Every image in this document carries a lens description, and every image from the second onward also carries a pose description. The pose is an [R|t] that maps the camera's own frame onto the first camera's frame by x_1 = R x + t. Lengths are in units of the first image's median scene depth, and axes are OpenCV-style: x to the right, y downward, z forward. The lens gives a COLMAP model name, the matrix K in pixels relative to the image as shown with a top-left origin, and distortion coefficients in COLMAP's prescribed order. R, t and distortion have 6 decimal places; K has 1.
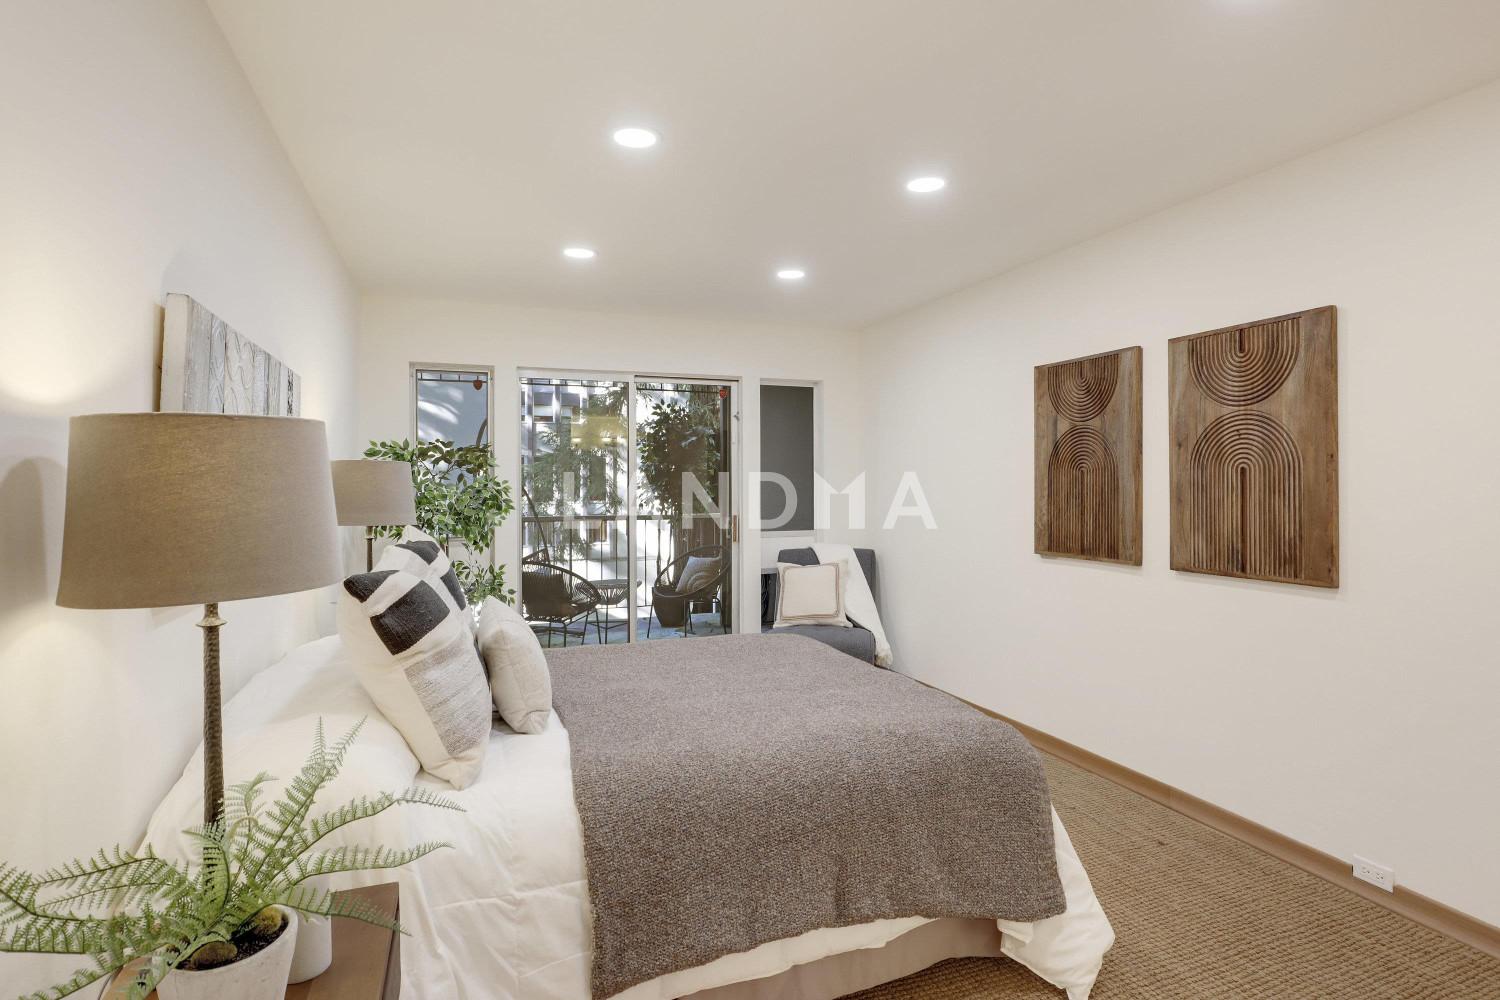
lens RADIAL K [[771.0, 0, 758.2], [0, 771.0, 491.1], [0, 0, 1]] dist [-0.023805, 0.011423]
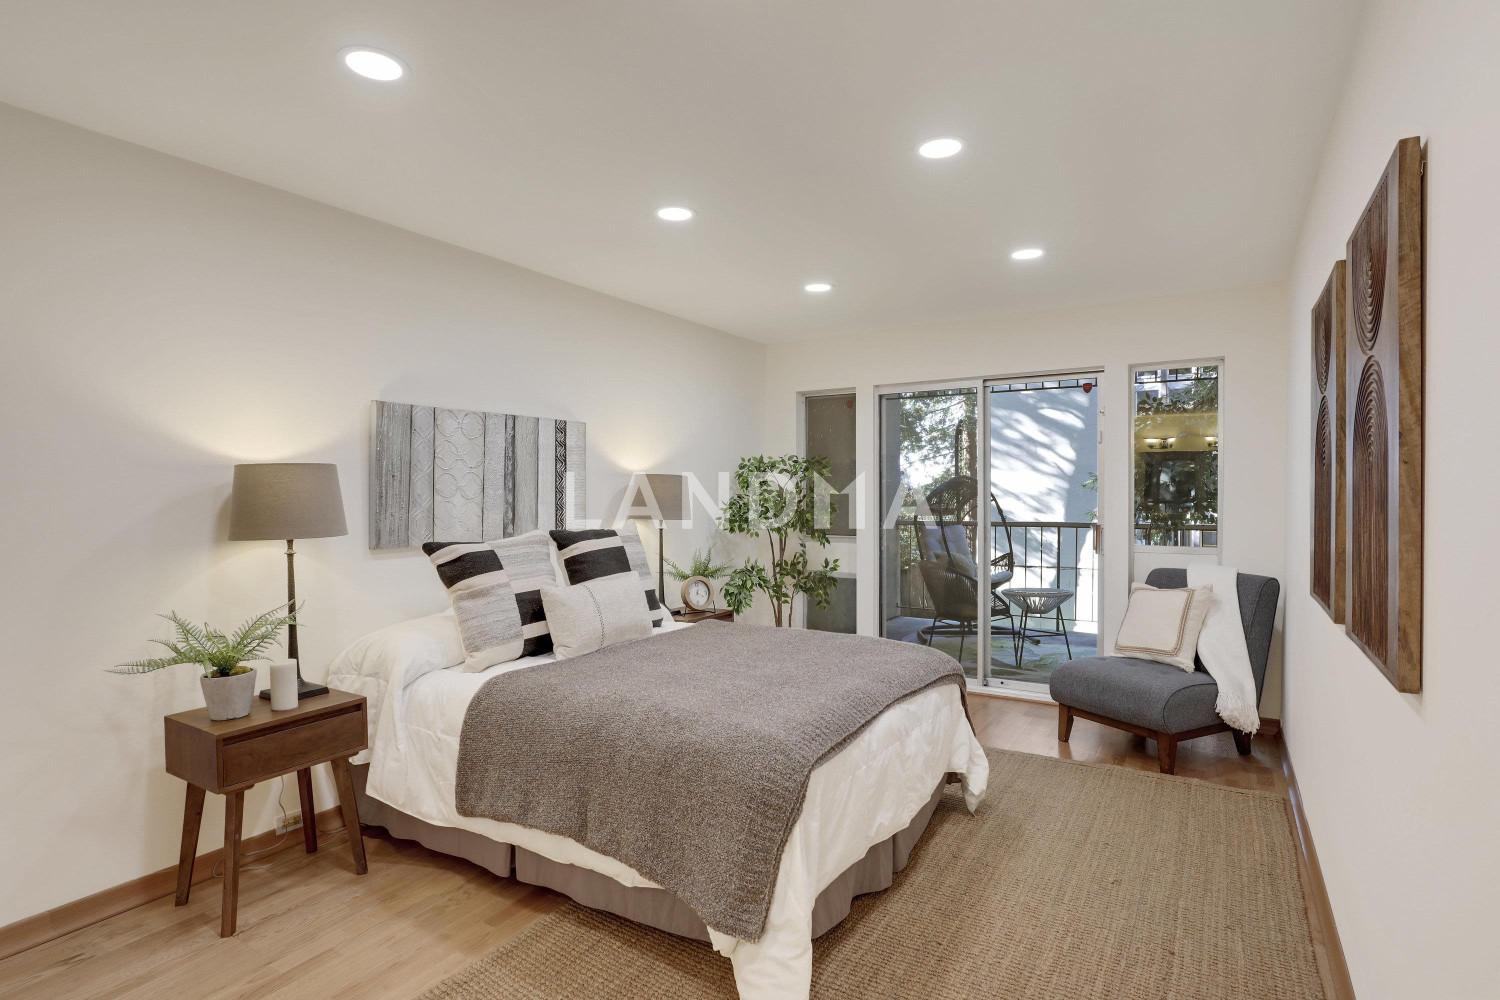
lens RADIAL K [[771.0, 0, 756.2], [0, 771.0, 489.8], [0, 0, 1]] dist [-0.023805, 0.011423]
pose [[0.597427, -0.001823, -0.801922, 0.582494], [-0.003939, 0.999979, -0.005208, -0.002584], [0.801914, 0.006271, 0.597407, 0.218251]]
